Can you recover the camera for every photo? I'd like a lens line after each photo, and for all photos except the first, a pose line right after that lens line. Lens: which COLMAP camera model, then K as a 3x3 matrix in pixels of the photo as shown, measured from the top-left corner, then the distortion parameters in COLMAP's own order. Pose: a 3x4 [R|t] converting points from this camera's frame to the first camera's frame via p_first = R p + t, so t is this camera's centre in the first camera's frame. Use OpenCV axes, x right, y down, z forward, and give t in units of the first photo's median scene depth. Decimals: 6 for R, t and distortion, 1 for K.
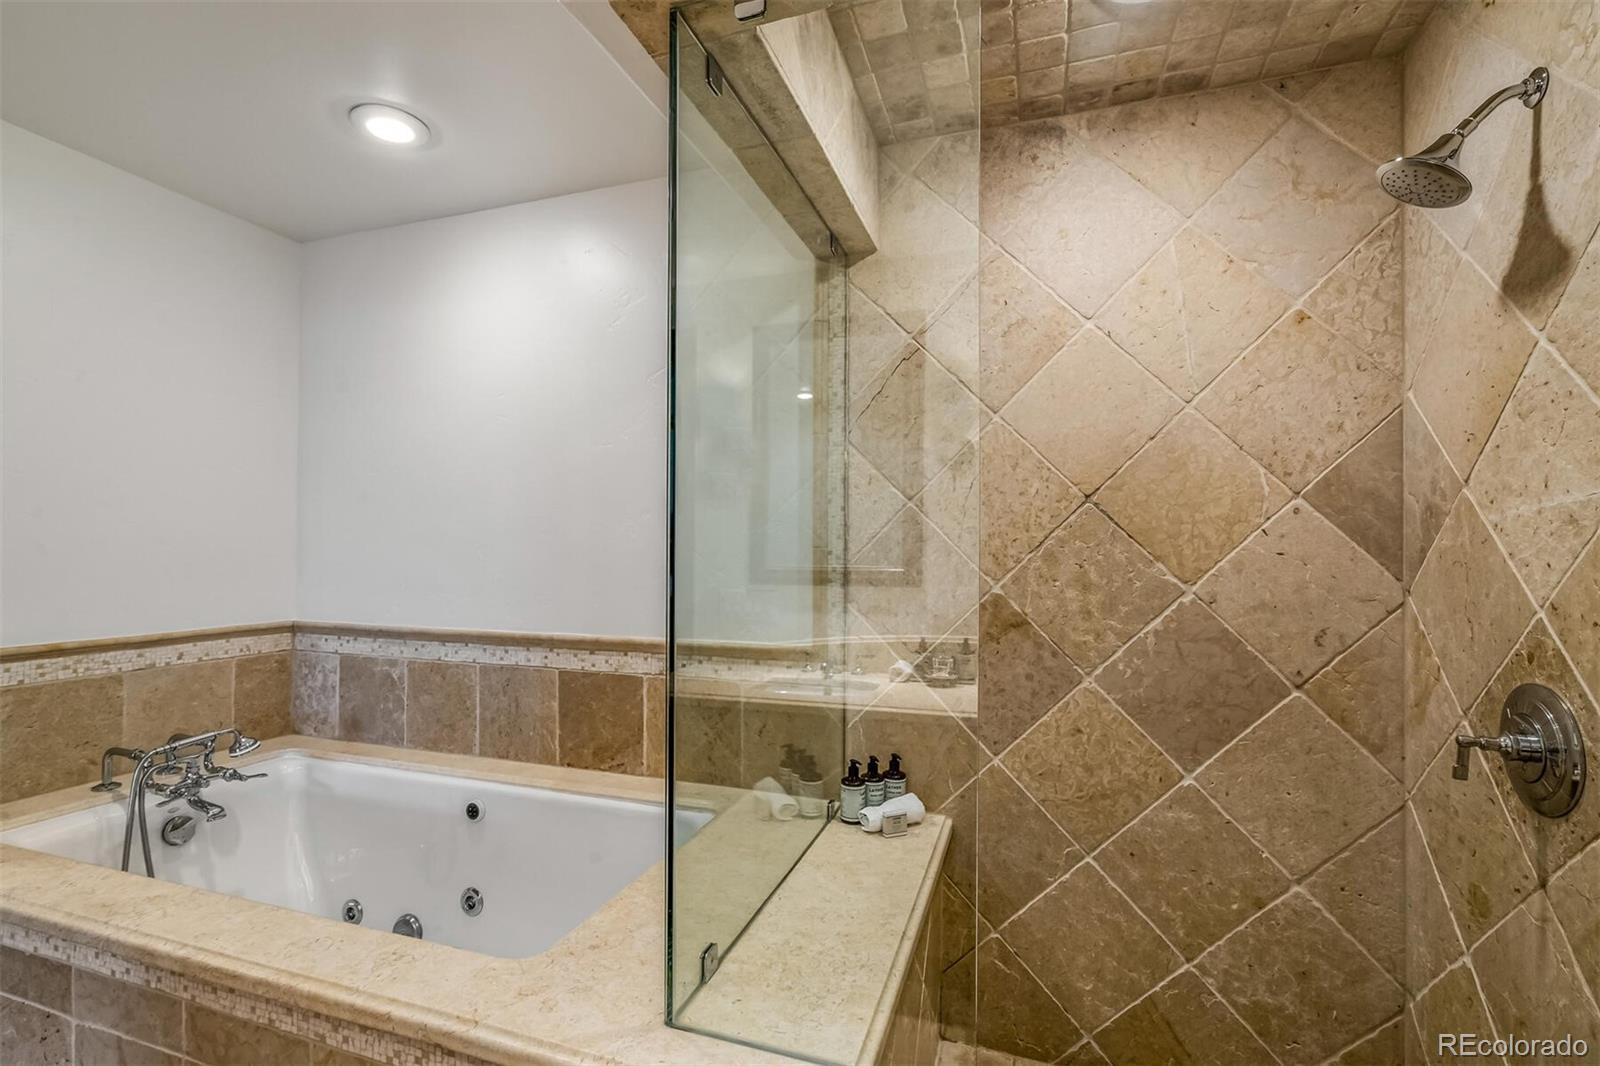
lens RADIAL K [[729.6, 0, 799.2], [0, 729.6, 545.6], [0, 0, 1]] dist [-0.003146, 0.000319]
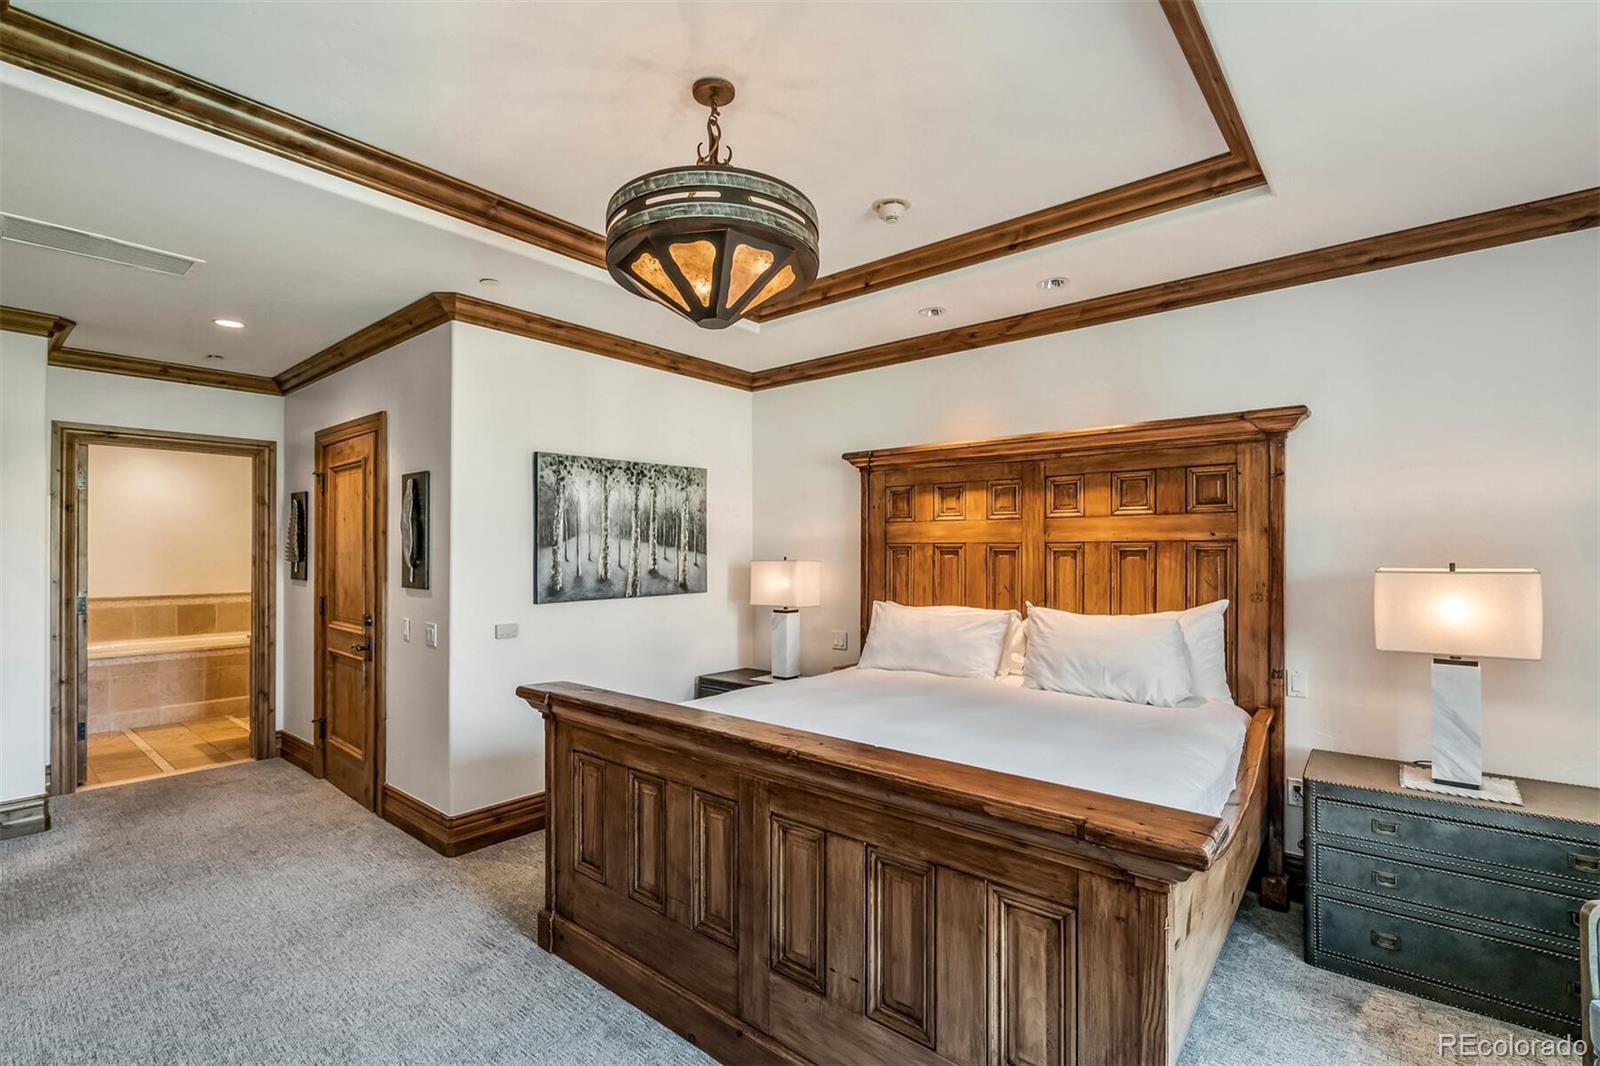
lens RADIAL K [[729.6, 0, 799.2], [0, 729.6, 545.6], [0, 0, 1]] dist [-0.003146, 0.000319]
pose [[0.356827, 0.001864, 0.934169, -2.696845], [-0.000343, 0.999998, -0.001864, -0.099613], [-0.934171, 0.000345, 0.356827, -3.093900]]
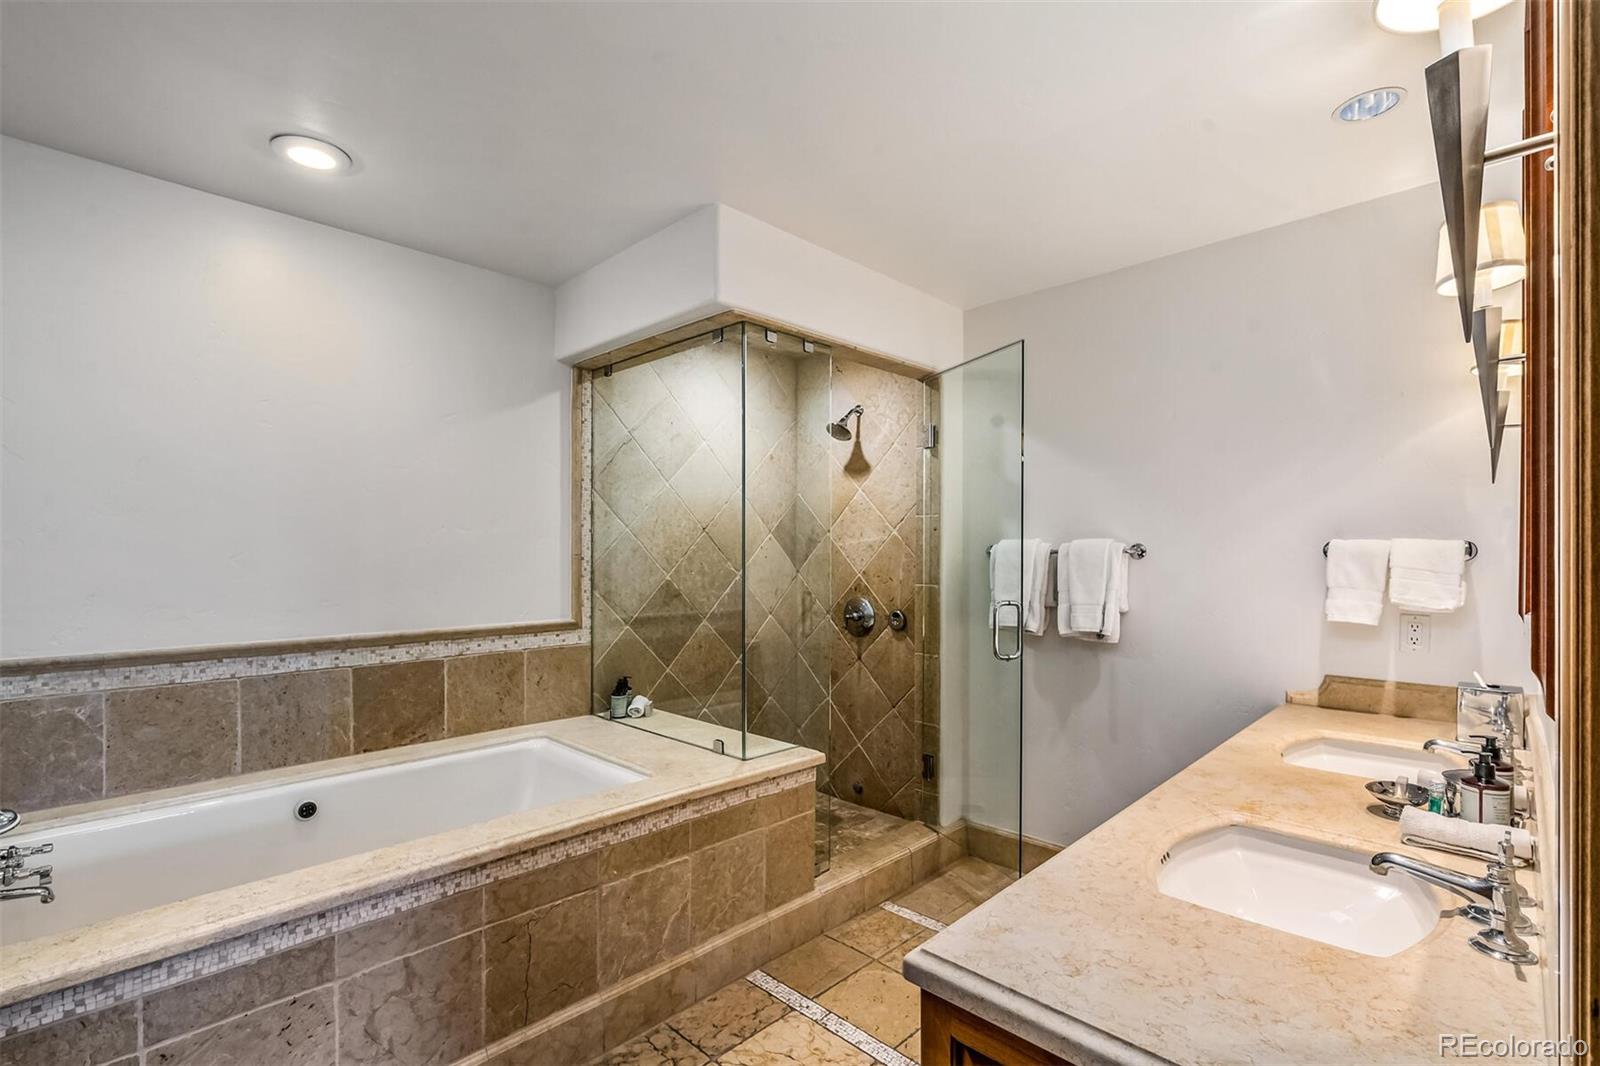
lens RADIAL K [[732.7, 0, 773.0], [0, 732.7, 560.3], [0, 0, 1]] dist [-0.001613, 0.000382]
pose [[0.450528, -0.011813, 0.892684, -1.187151], [-0.001402, 0.999902, 0.013939, -0.008956], [-0.892761, -0.007532, 0.450467, -0.070932]]
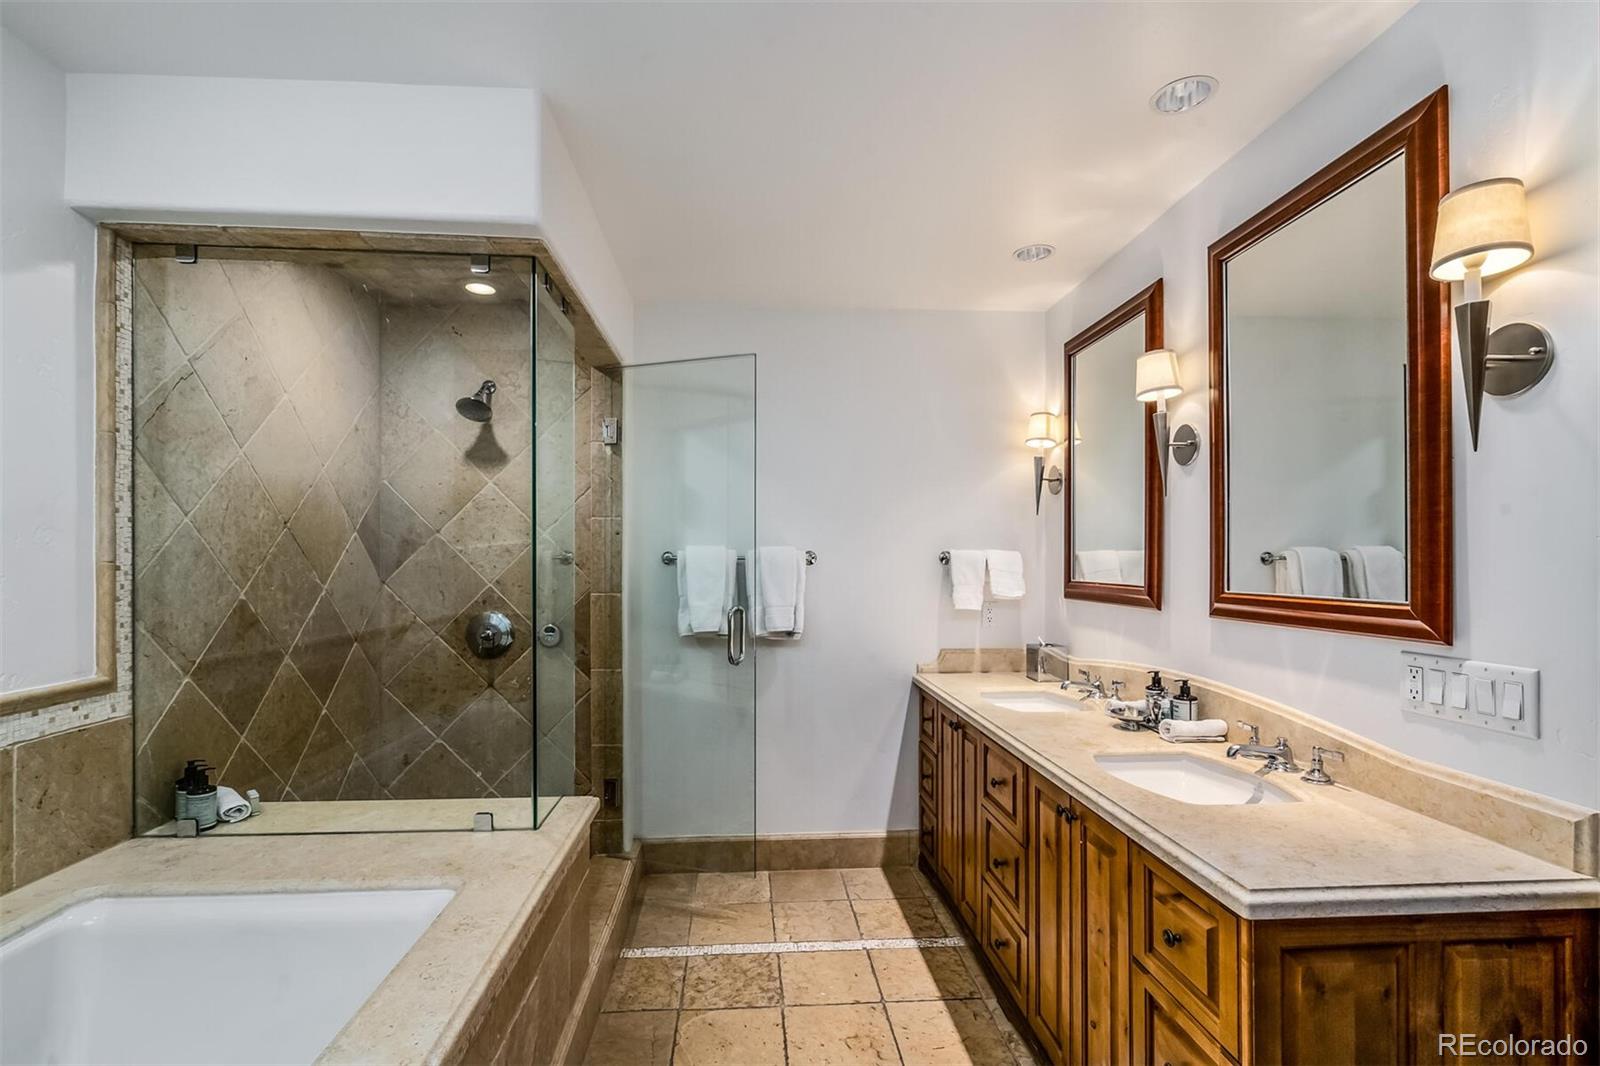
lens RADIAL K [[745.1, 0, 789.1], [0, 745.1, 562.9], [0, 0, 1]] dist [-0.001360, 0.000277]
pose [[-0.381566, -0.009399, 0.924294, -1.123210], [-0.006407, 0.999951, 0.007524, -0.008625], [-0.924320, -0.003051, -0.381607, 0.595110]]
